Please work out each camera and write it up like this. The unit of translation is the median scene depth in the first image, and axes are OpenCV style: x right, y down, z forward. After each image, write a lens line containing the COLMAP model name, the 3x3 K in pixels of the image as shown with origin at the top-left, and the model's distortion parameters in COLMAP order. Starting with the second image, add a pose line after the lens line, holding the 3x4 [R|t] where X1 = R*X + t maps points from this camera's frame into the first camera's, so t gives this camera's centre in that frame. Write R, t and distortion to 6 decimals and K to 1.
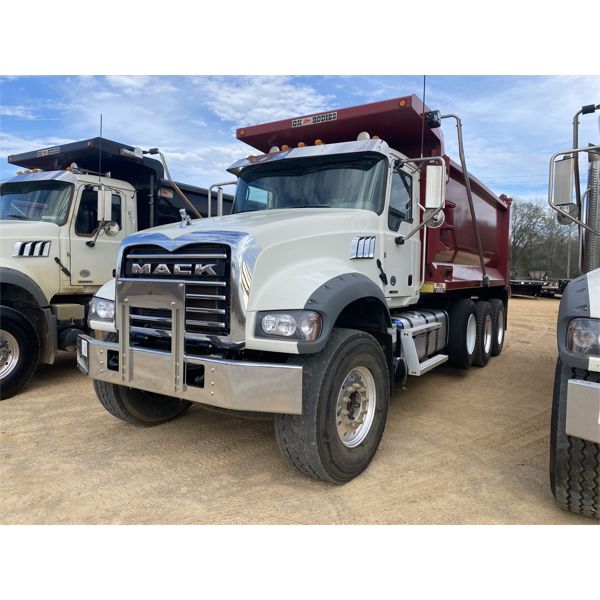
lens RADIAL K [[468.6, 0, 301.0], [0, 468.6, 300.0], [0, 0, 1]] dist [0.001474, -0.057213]
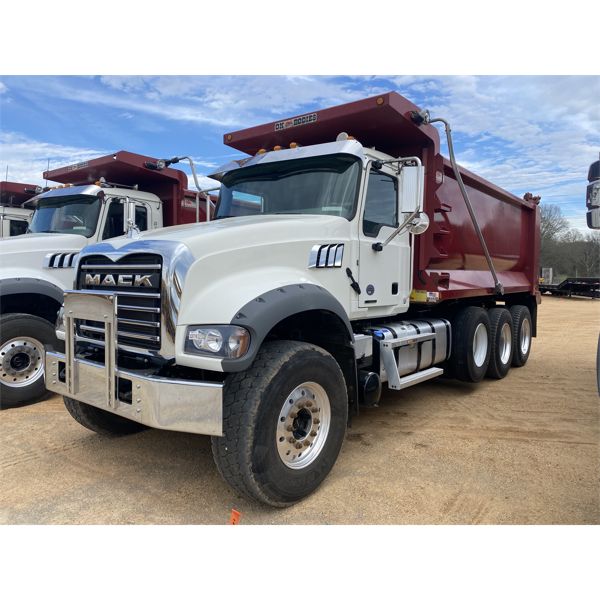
lens RADIAL K [[468.6, 0, 302.3], [0, 468.6, 294.9], [0, 0, 1]] dist [0.001474, -0.057213]
pose [[0.994049, 0.002782, -0.108895, 0.206280], [-0.004374, 0.999887, -0.014383, -0.021185], [0.108843, 0.014774, 0.993949, 0.068327]]
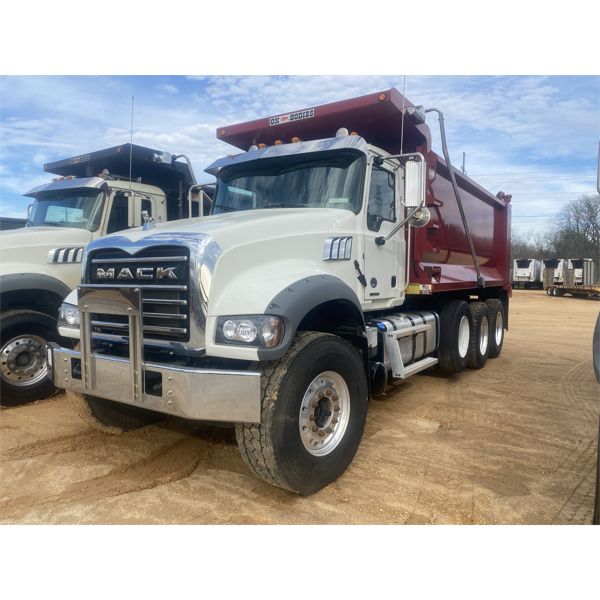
lens RADIAL K [[468.6, 0, 299.8], [0, 468.6, 303.2], [0, 0, 1]] dist [0.001474, -0.057213]
pose [[0.999716, -0.010584, -0.021340, 0.081259], [0.010644, 0.999940, 0.002701, -0.003002], [0.021310, -0.002927, 0.999769, 0.041428]]
